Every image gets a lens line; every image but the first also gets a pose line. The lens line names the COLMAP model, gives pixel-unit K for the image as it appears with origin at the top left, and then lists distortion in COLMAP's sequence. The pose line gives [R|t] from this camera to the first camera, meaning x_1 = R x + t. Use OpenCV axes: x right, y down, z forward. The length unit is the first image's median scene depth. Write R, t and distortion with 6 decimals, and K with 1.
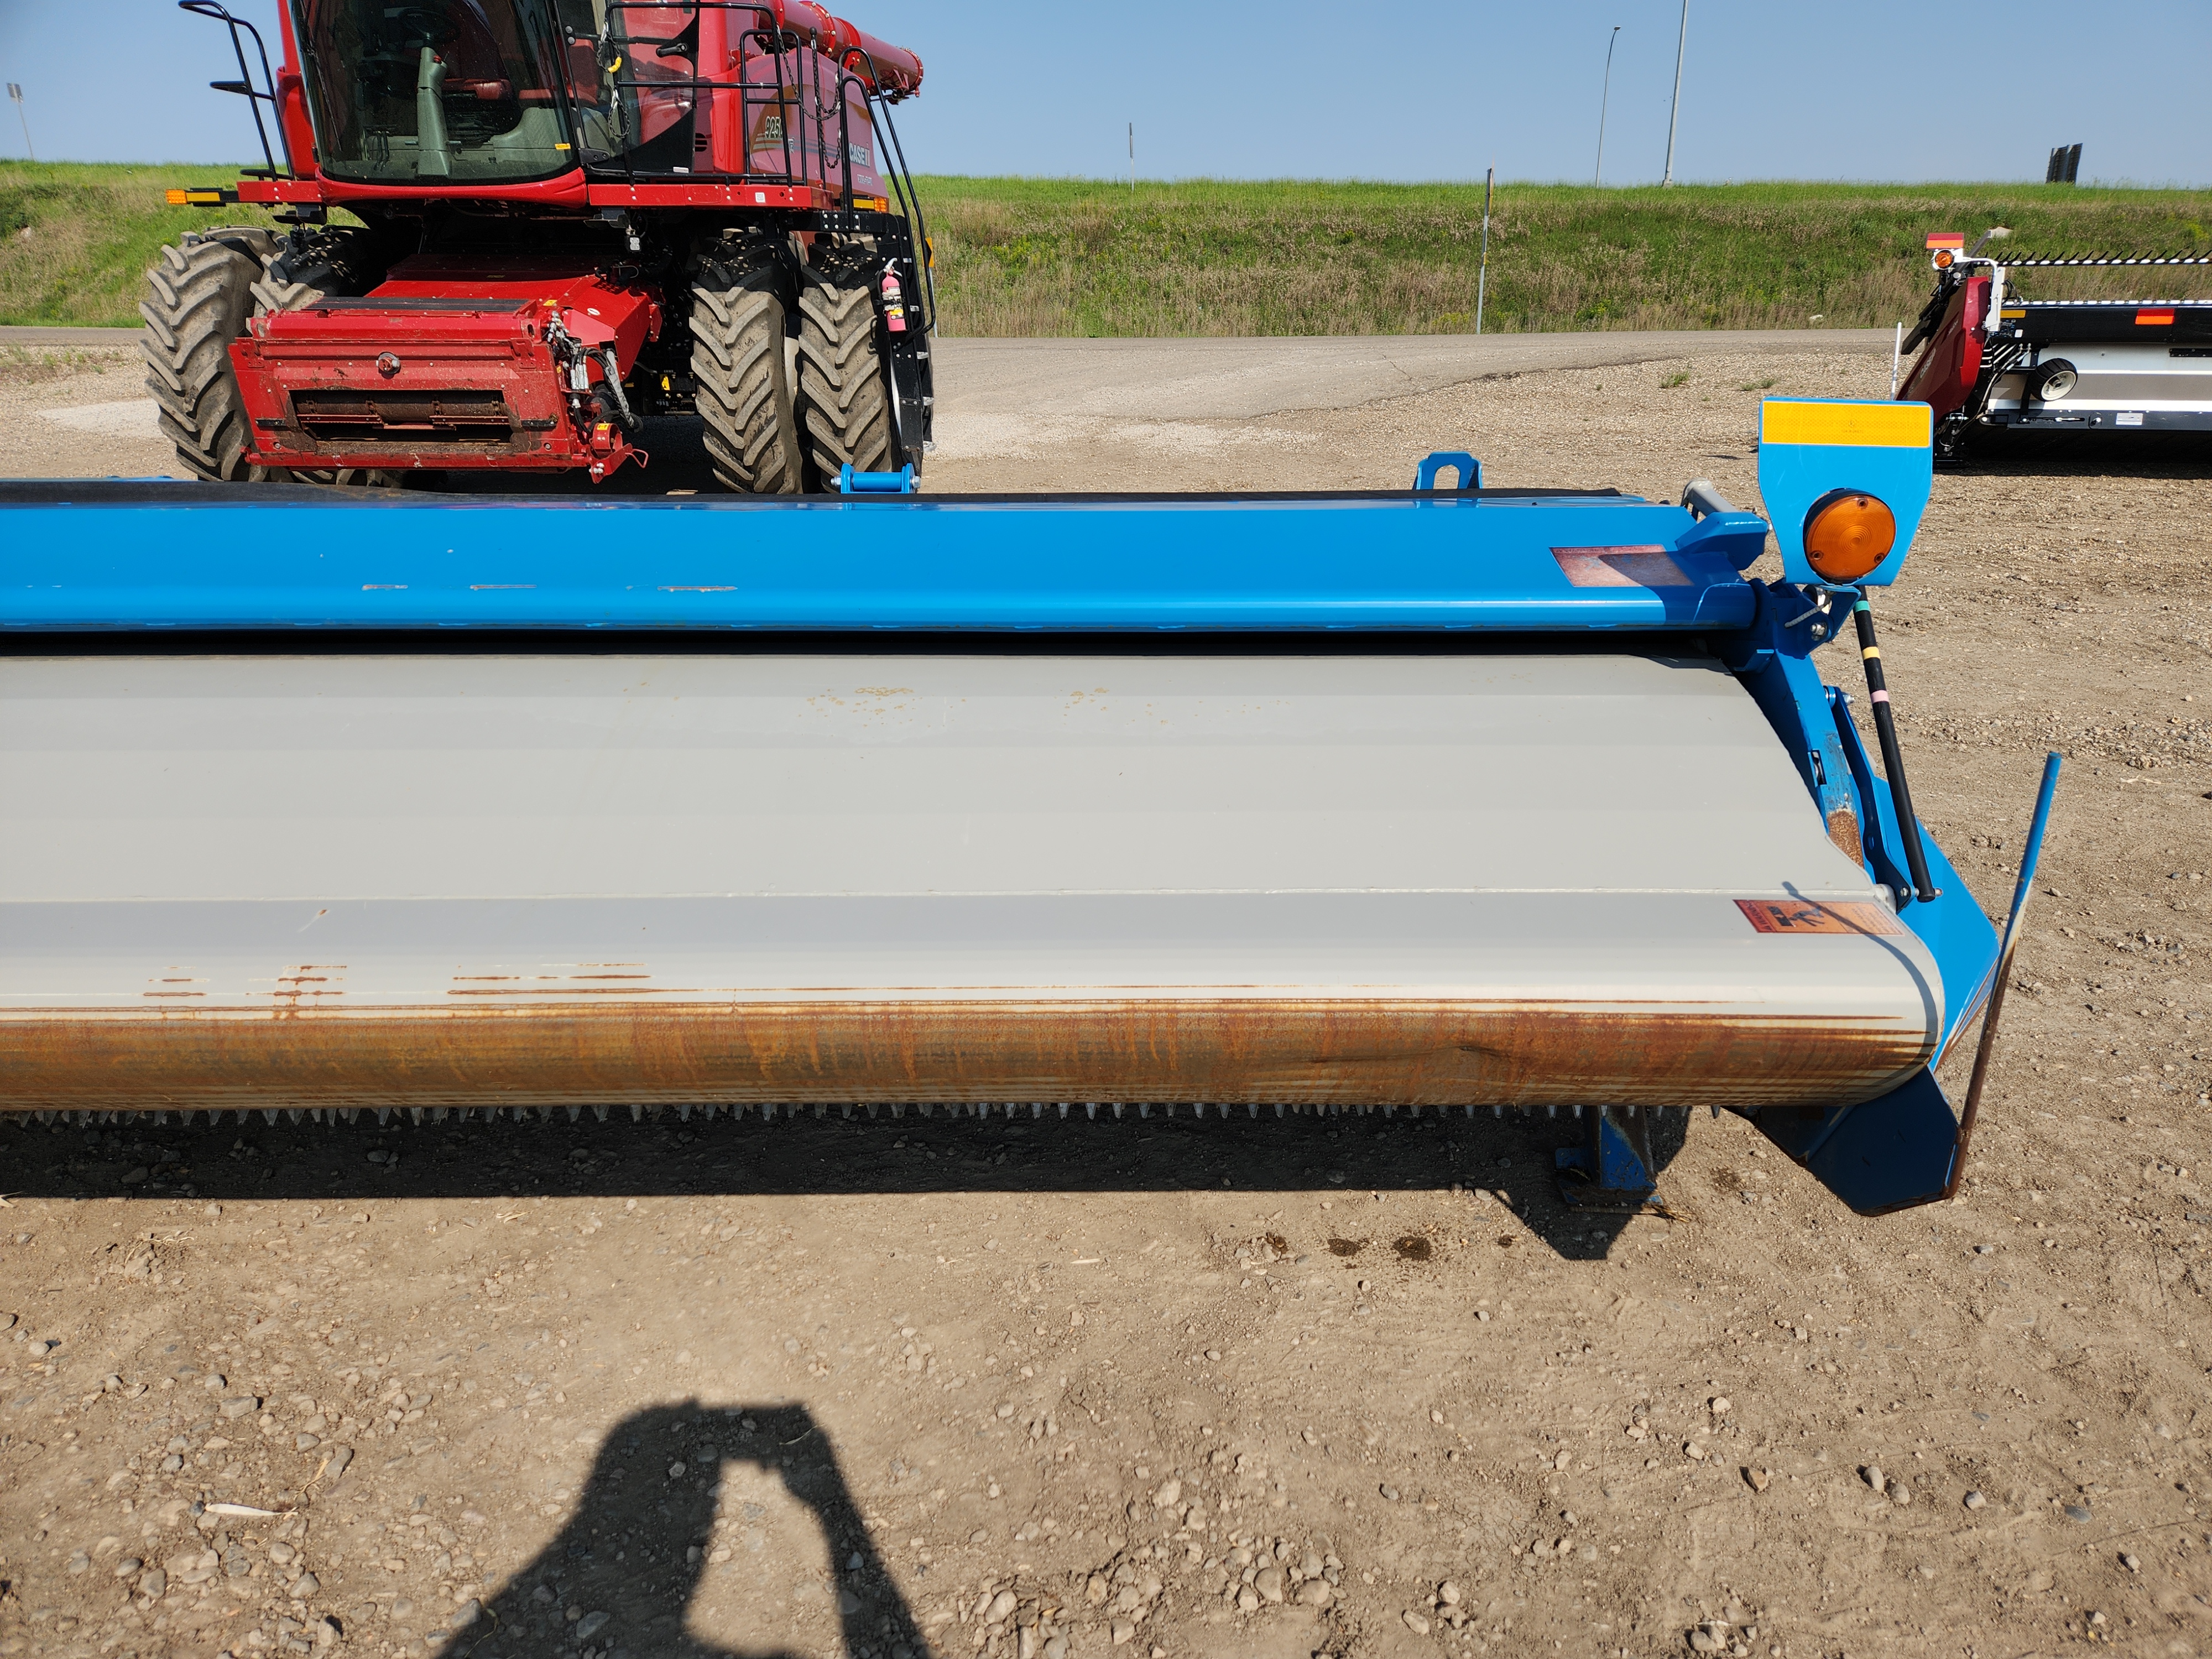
lens RADIAL K [[1471.6, 0, 1148.6], [0, 1471.6, 838.6], [0, 0, 1]] dist [0.078167, -0.073393]
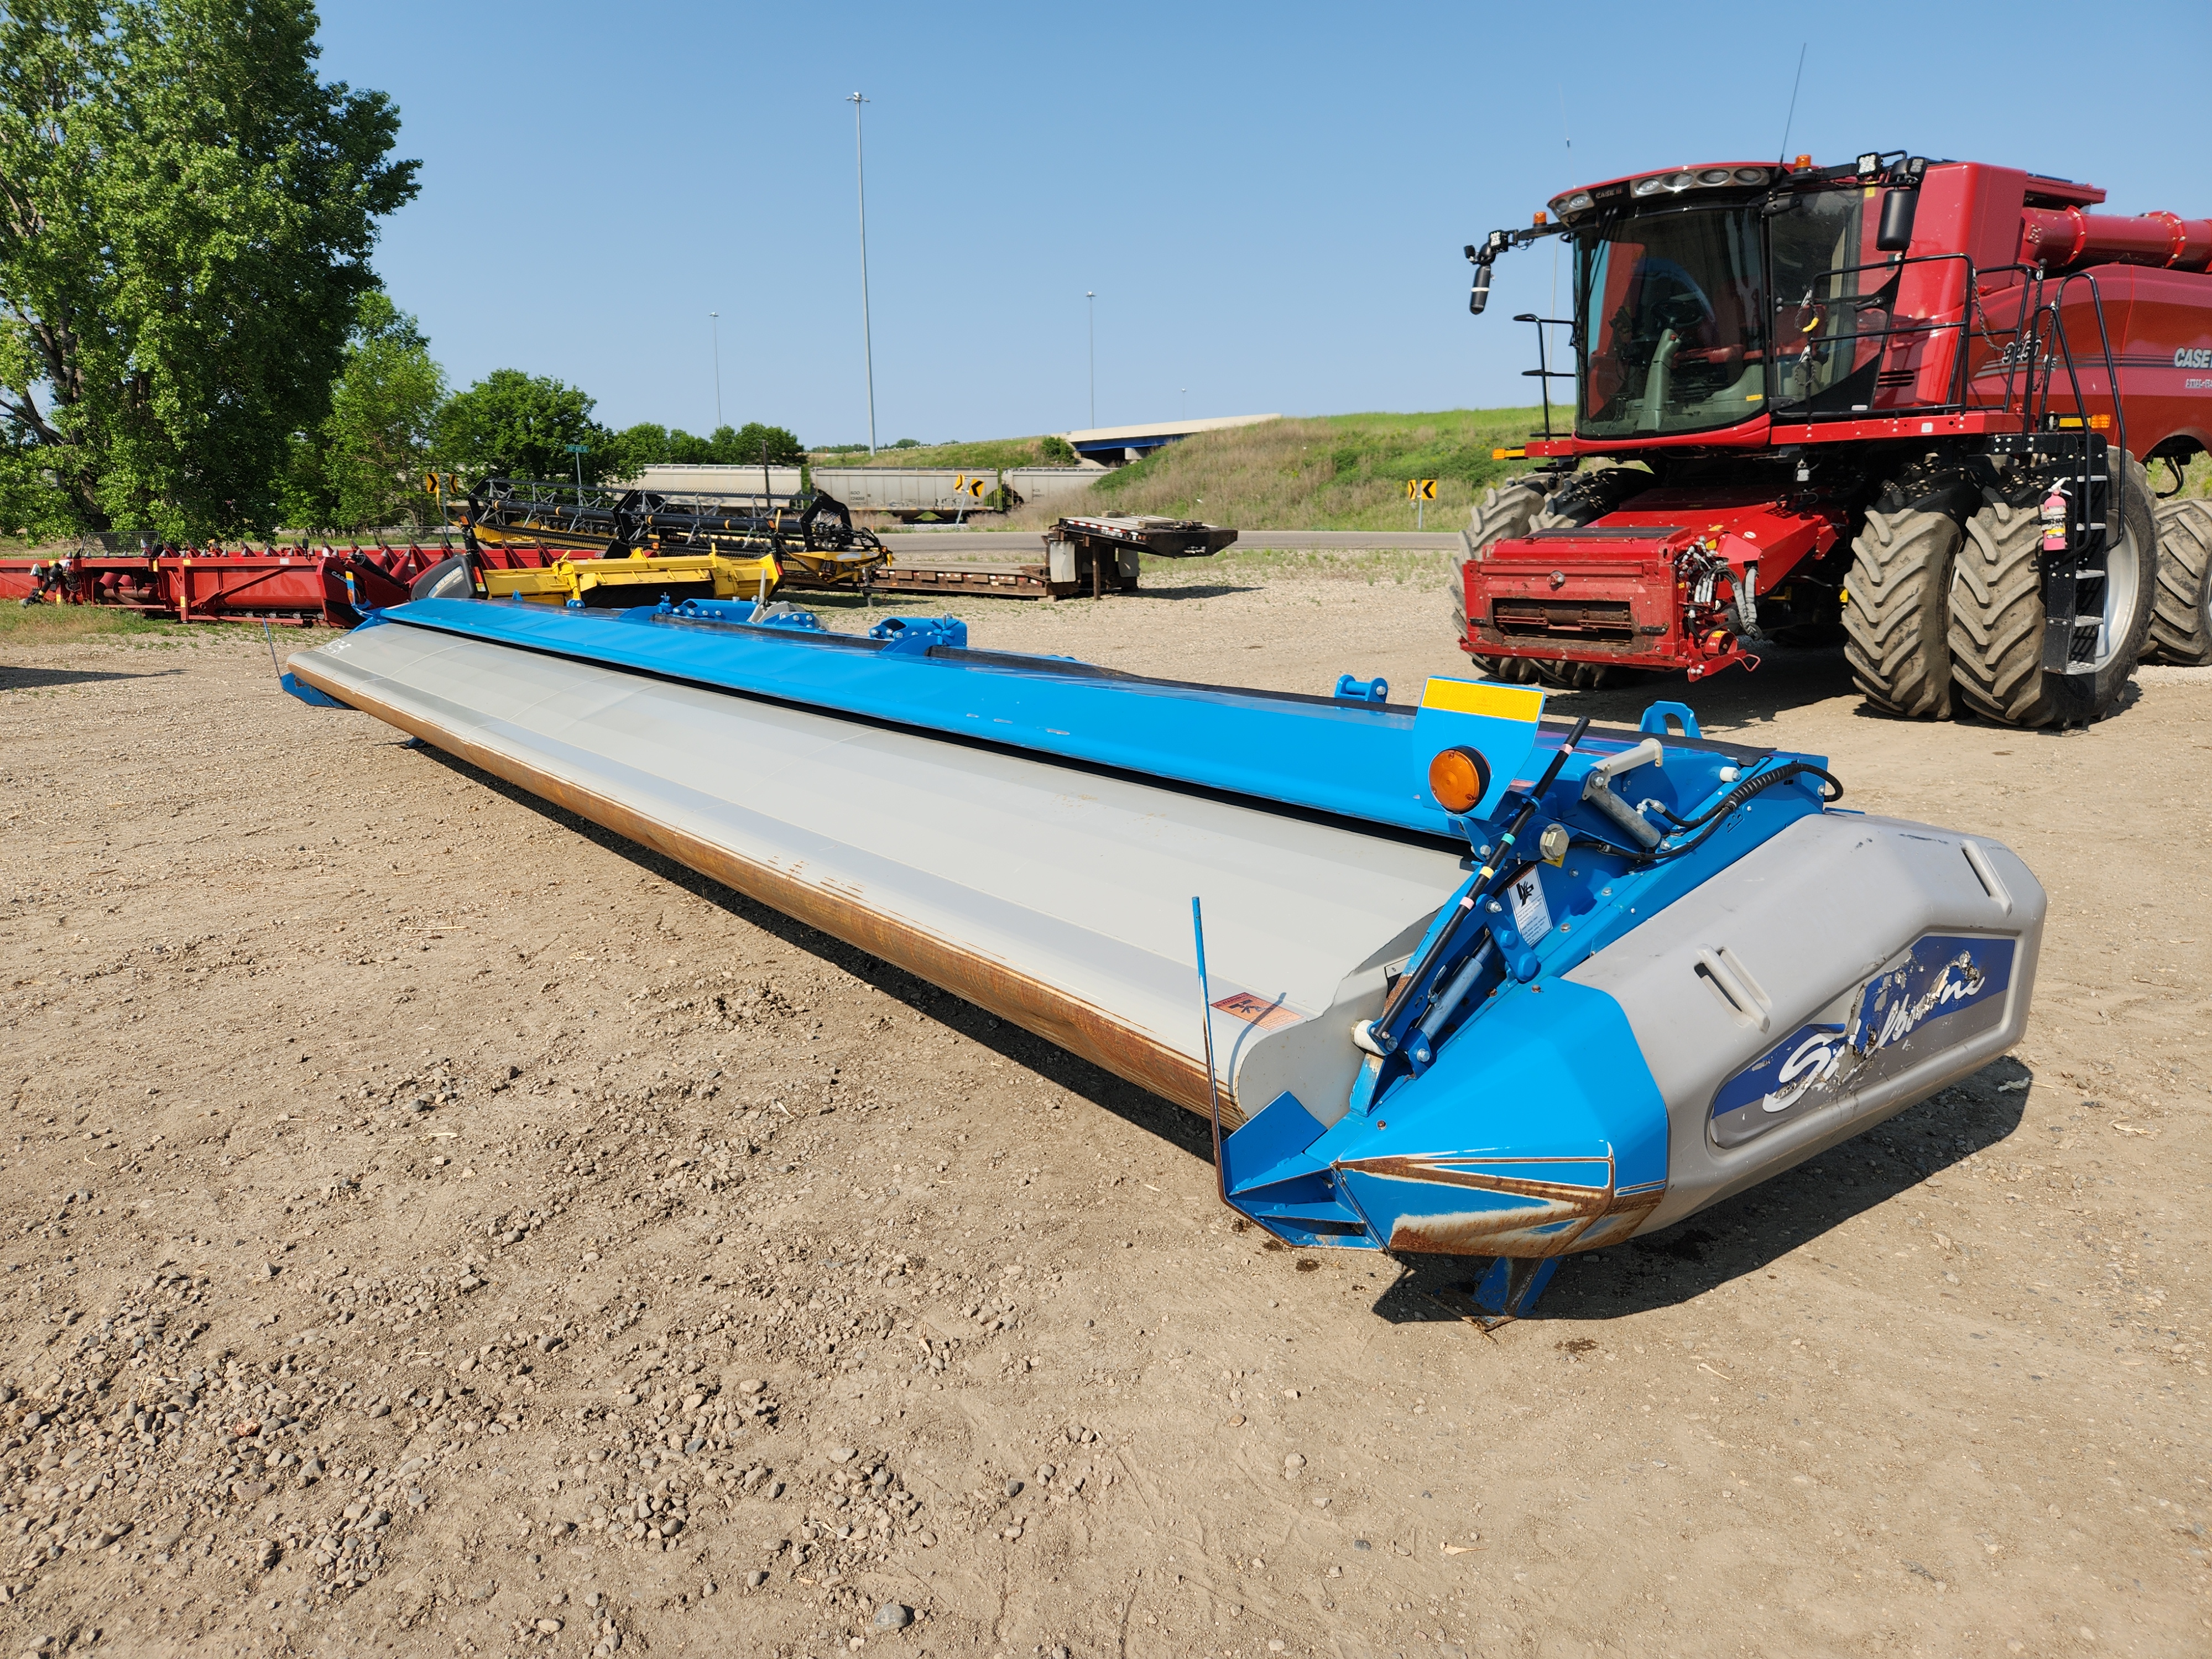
lens RADIAL K [[1471.6, 0, 1119.9], [0, 1471.6, 839.3], [0, 0, 1]] dist [0.078167, -0.073393]
pose [[0.590927, 0.162660, -0.790157, 0.252002], [-0.256819, 0.966435, 0.006883, -0.014875], [0.764755, 0.198860, 0.612866, -0.007905]]
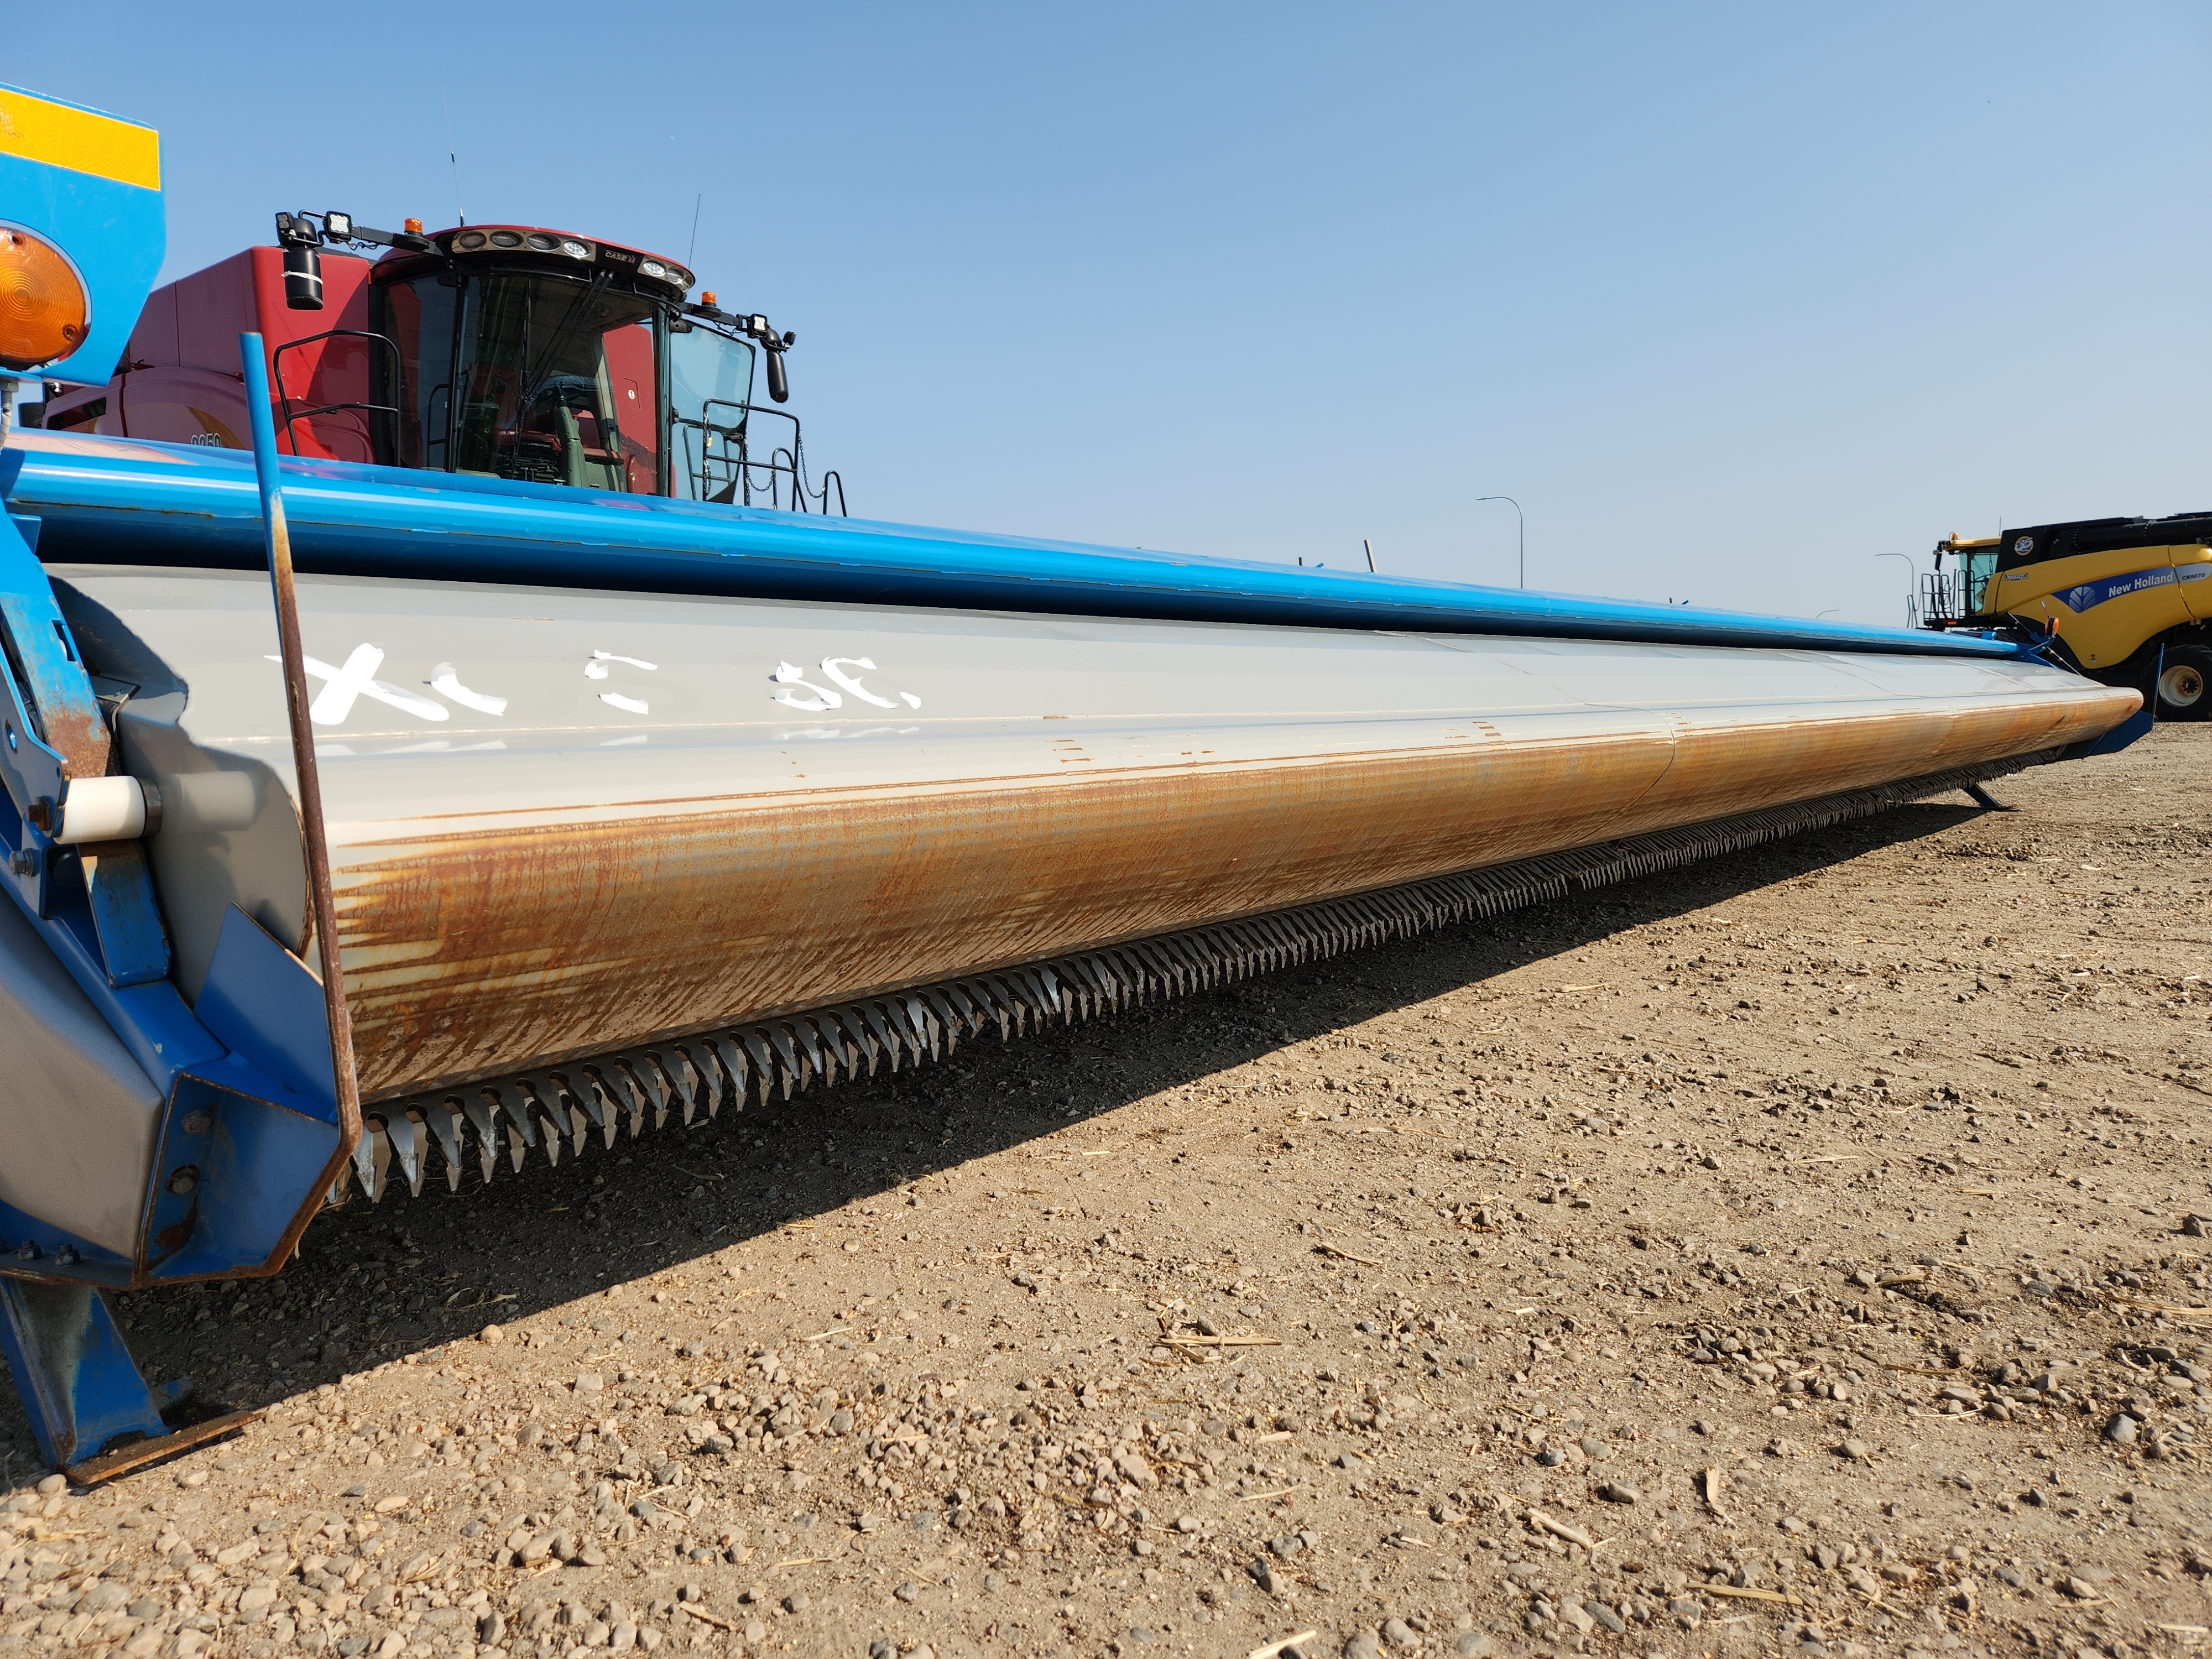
lens RADIAL K [[1471.6, 0, 1106.3], [0, 1471.6, 821.7], [0, 0, 1]] dist [0.078167, -0.073393]
pose [[0.636556, -0.064572, 0.768522, -0.978288], [0.270626, 0.951826, -0.144183, 0.048654], [-0.722190, 0.299763, 0.623365, 0.068461]]
